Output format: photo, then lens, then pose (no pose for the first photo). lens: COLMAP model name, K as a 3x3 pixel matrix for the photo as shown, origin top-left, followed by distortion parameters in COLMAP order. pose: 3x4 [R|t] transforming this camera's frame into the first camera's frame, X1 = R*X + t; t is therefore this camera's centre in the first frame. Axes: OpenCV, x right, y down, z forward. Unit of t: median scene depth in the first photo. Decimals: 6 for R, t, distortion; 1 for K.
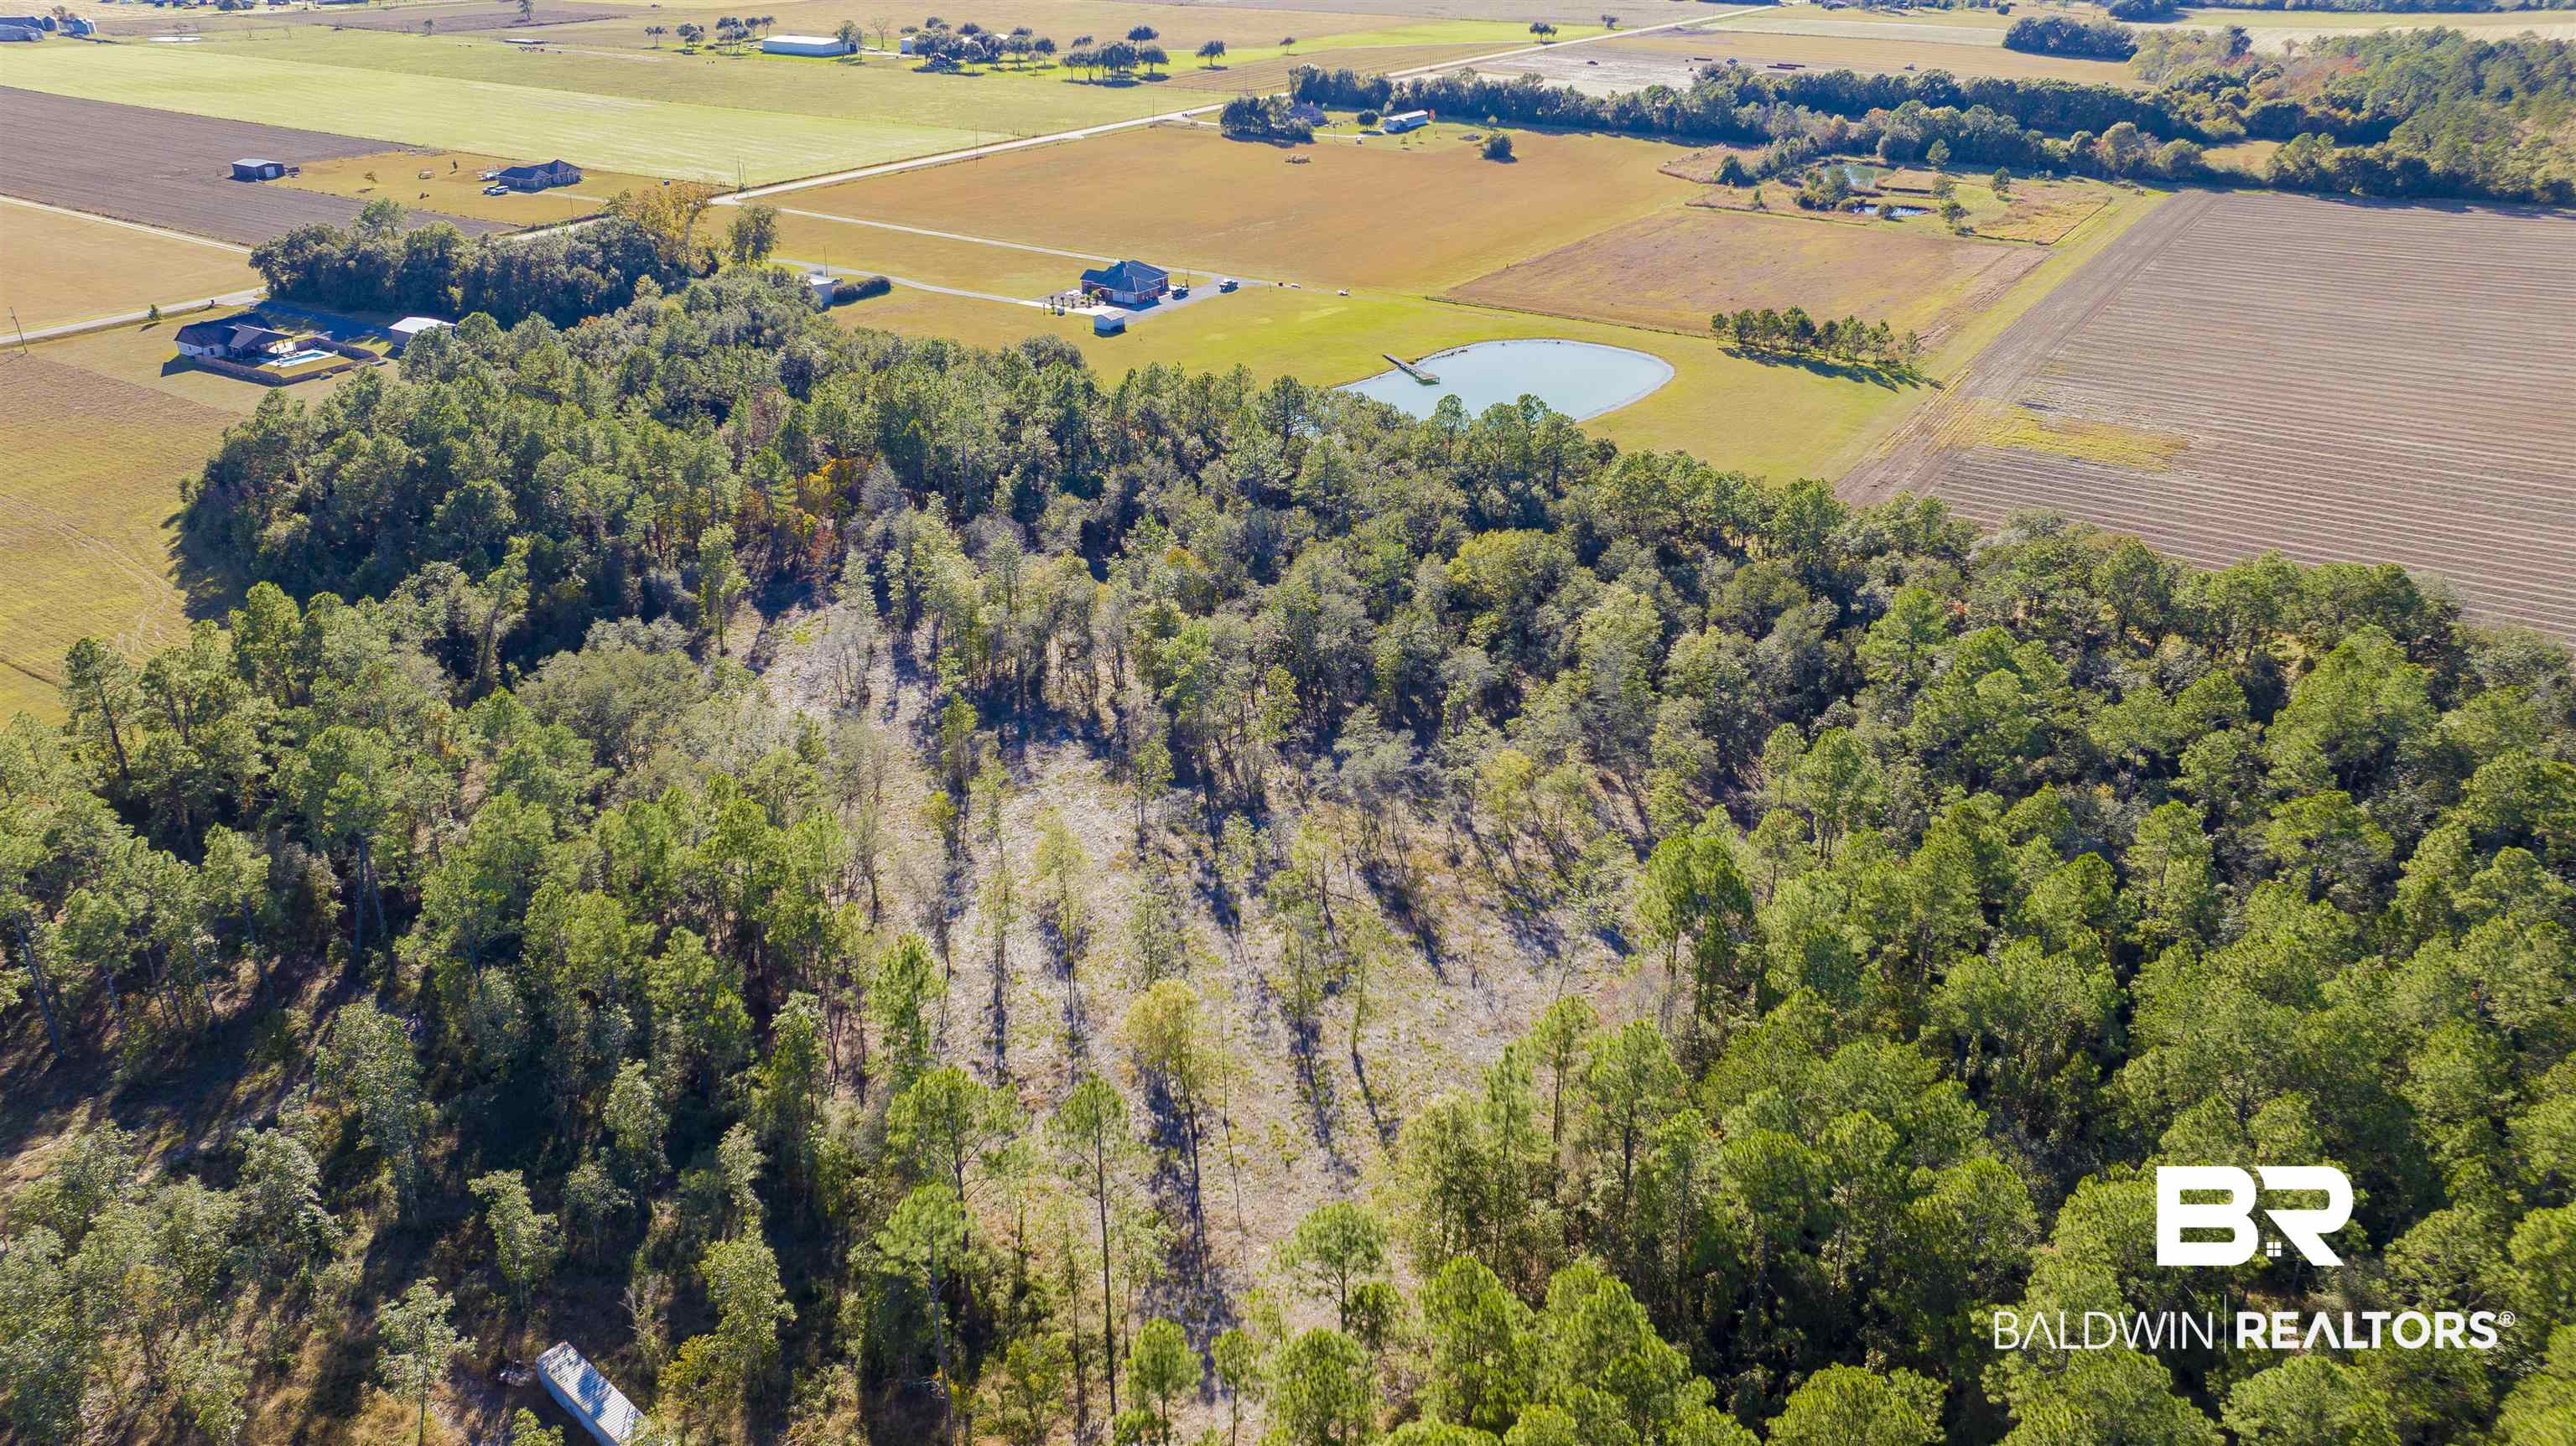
lens RADIAL K [[1837.5, 0, 1288.0], [0, 1837.5, 723.0], [0, 0, 1]] dist [-0.017695, 0.001881]
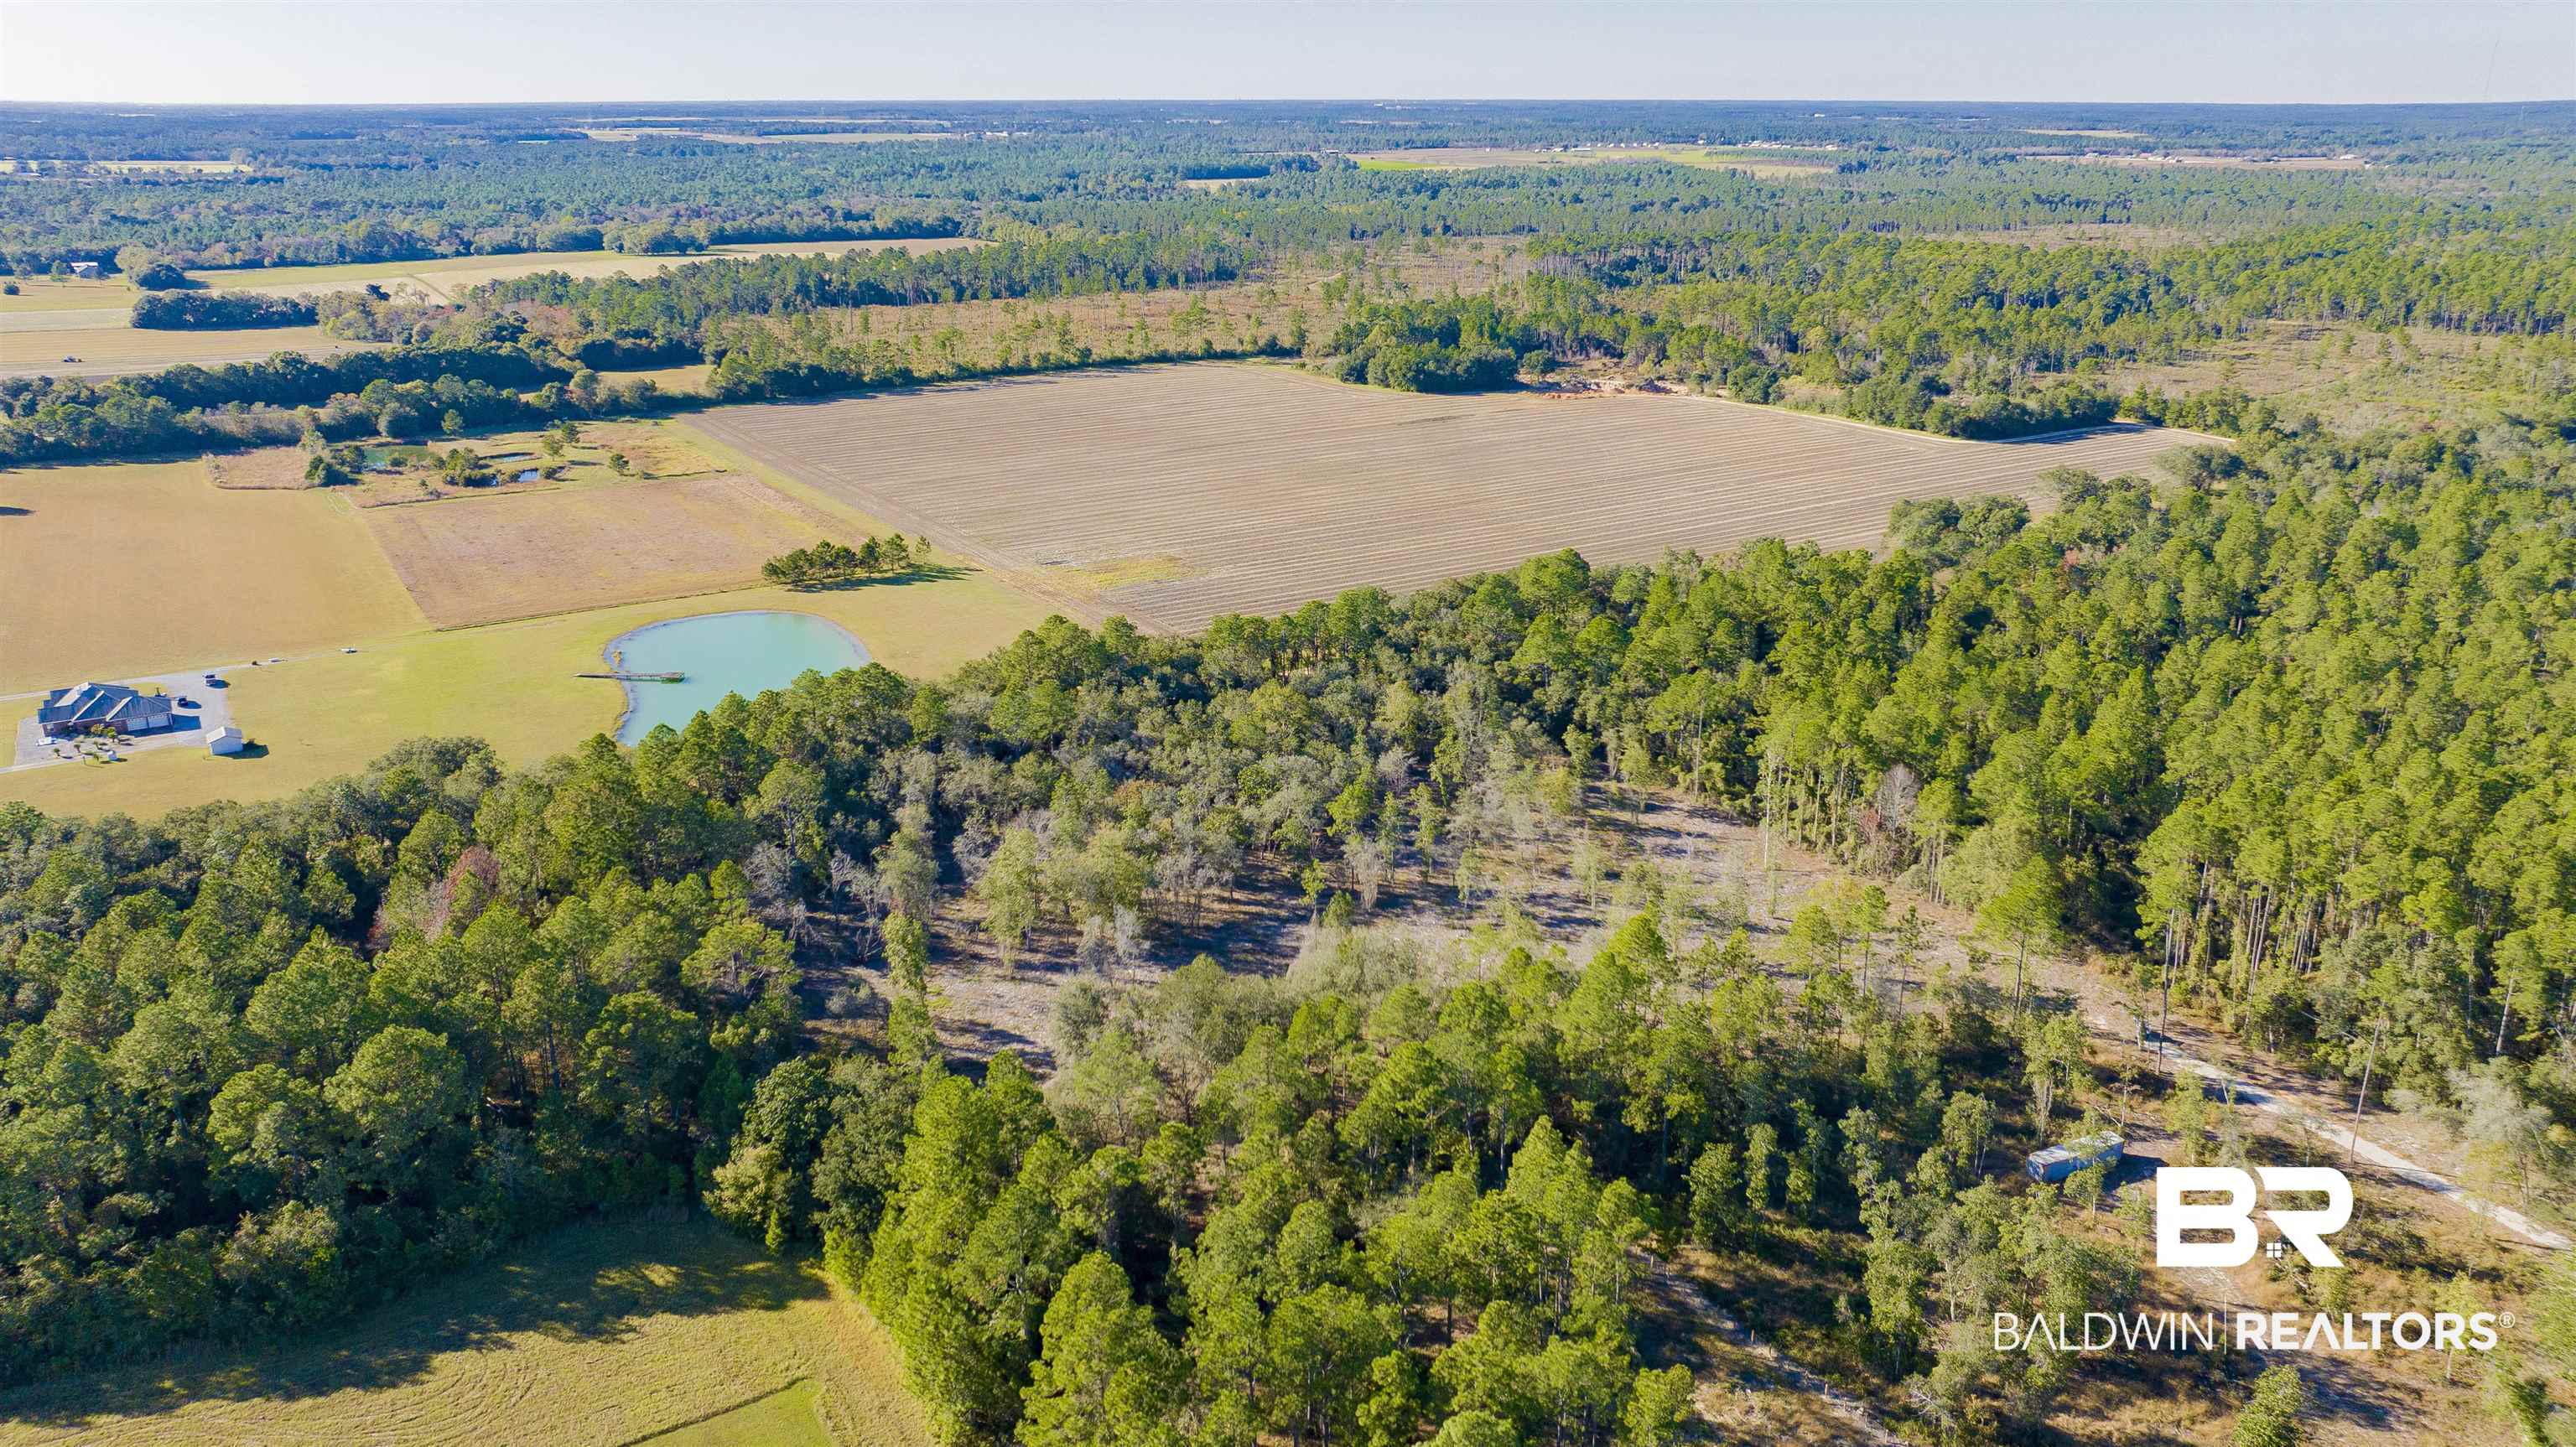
lens RADIAL K [[1863.9, 0, 1288.0], [0, 1863.9, 723.5], [0, 0, 1]] dist [-0.015177, 0.001121]
pose [[0.406970, -0.290145, 0.866136, -0.812941], [0.393178, 0.911518, 0.120606, -0.186082], [-0.824491, 0.291463, 0.485039, 0.280827]]
